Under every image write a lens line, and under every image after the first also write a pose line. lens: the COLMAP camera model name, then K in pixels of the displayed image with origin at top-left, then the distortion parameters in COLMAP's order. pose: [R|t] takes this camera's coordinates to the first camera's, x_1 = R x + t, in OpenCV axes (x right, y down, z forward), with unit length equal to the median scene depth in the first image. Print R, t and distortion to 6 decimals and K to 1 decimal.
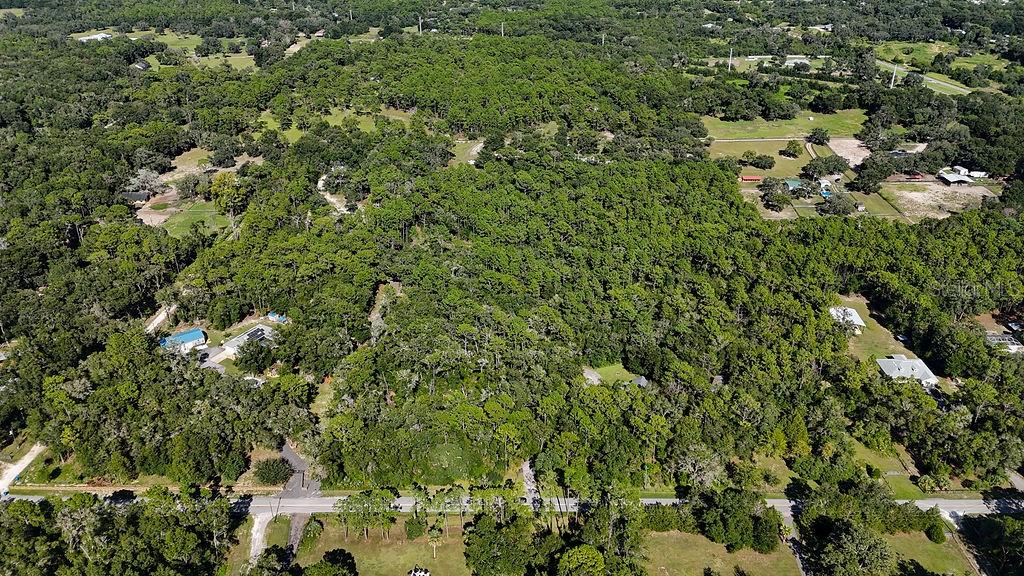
lens RADIAL K [[748.8, 0, 512.6], [0, 748.8, 287.0], [0, 0, 1]] dist [0.049919, -0.042991]
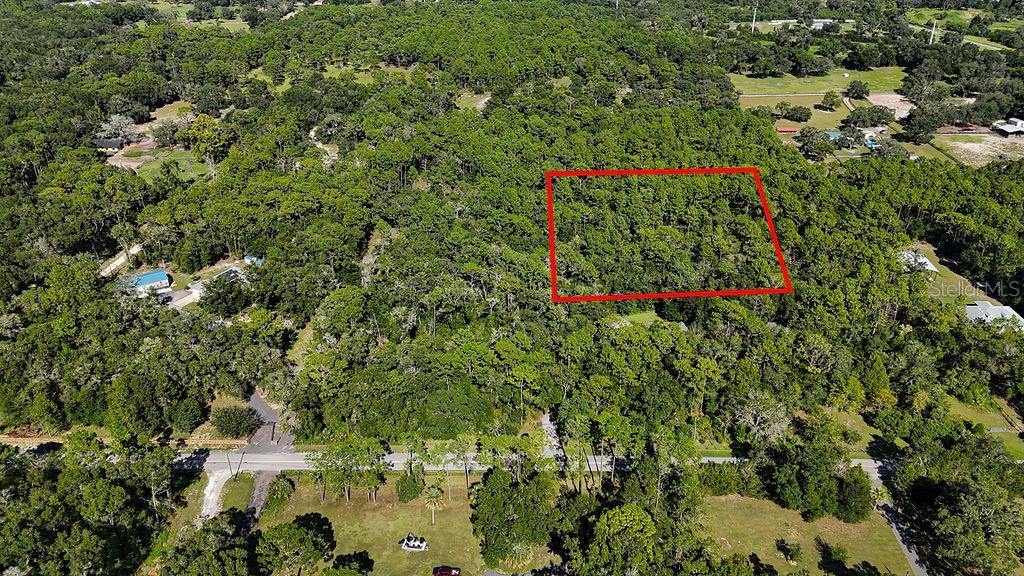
lens RADIAL K [[748.8, 0, 510.1], [0, 748.8, 289.1], [0, 0, 1]] dist [0.049919, -0.042991]
pose [[0.999953, 0.003700, -0.009006, -0.010654], [-0.003672, 0.999988, 0.003145, 0.070248], [0.009017, -0.003112, 0.999955, 0.135703]]
